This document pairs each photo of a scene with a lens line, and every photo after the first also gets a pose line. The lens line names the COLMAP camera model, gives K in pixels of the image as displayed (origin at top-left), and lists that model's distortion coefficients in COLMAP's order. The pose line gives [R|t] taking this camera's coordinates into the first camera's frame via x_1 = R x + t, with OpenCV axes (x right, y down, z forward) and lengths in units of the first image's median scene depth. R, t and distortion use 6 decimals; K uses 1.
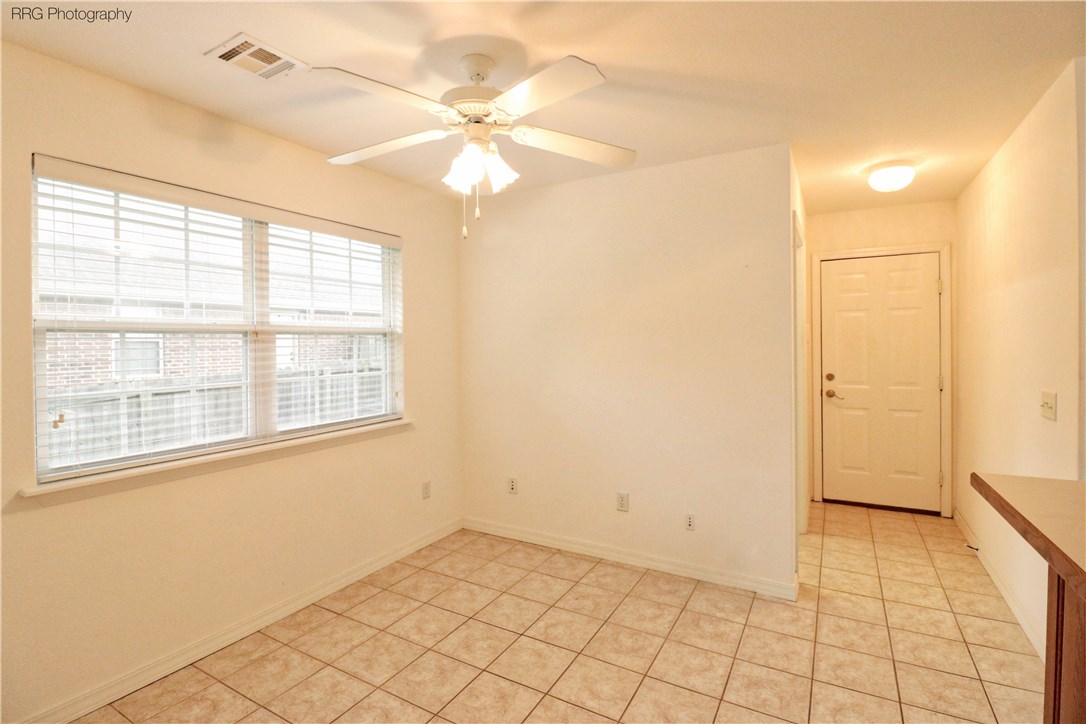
lens RADIAL K [[505.9, 0, 544.1], [0, 505.9, 356.8], [0, 0, 1]] dist [-0.013170, -0.003089]
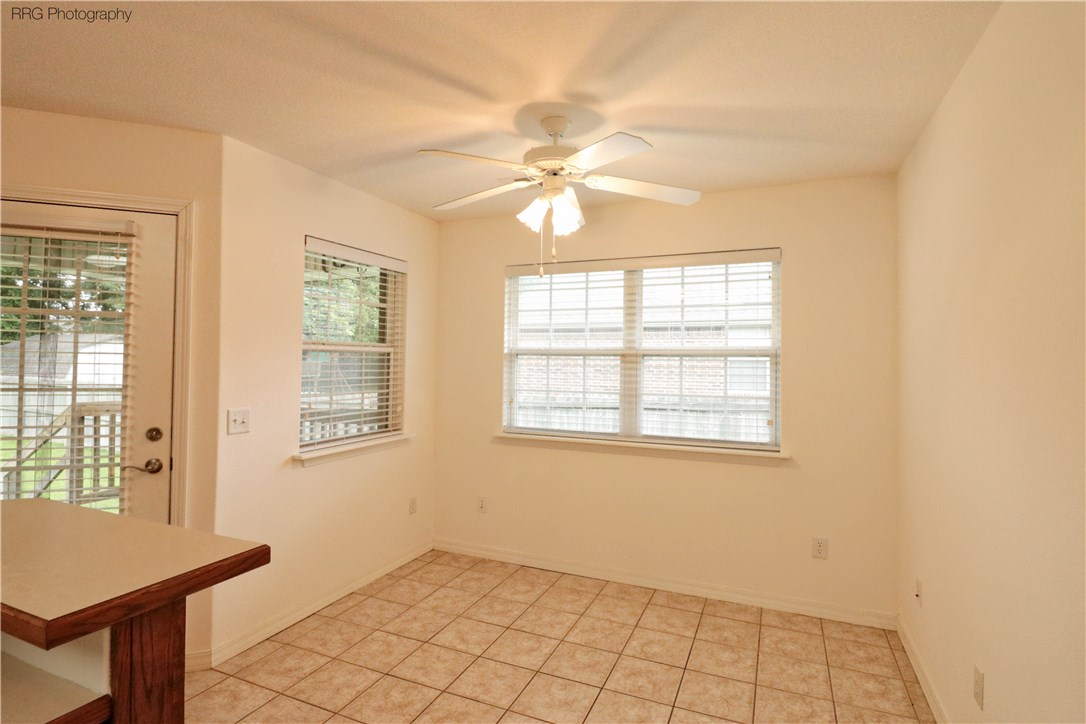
lens RADIAL K [[549.4, 0, 550.0], [0, 549.4, 355.1], [0, 0, 1]] dist [-0.010373, -0.000173]
pose [[0.110383, -0.011148, -0.993827, 0.815943], [-0.041171, 0.999028, -0.015780, -0.017940], [0.993036, 0.042658, 0.109817, 0.633716]]
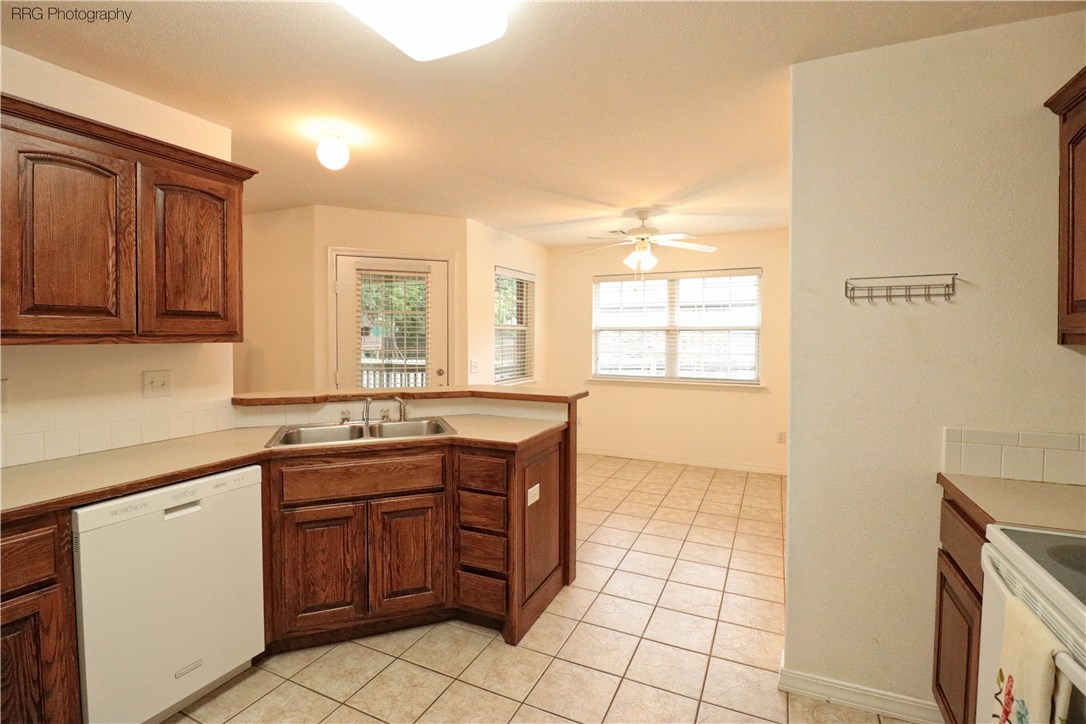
lens RADIAL K [[505.9, 0, 543.0], [0, 505.9, 356.7], [0, 0, 1]] dist [-0.013170, -0.003089]
pose [[0.070027, 0.042602, -0.996635, 1.576818], [-0.031364, 0.998688, 0.040486, -0.004922], [0.997052, 0.028424, 0.071271, 0.288012]]
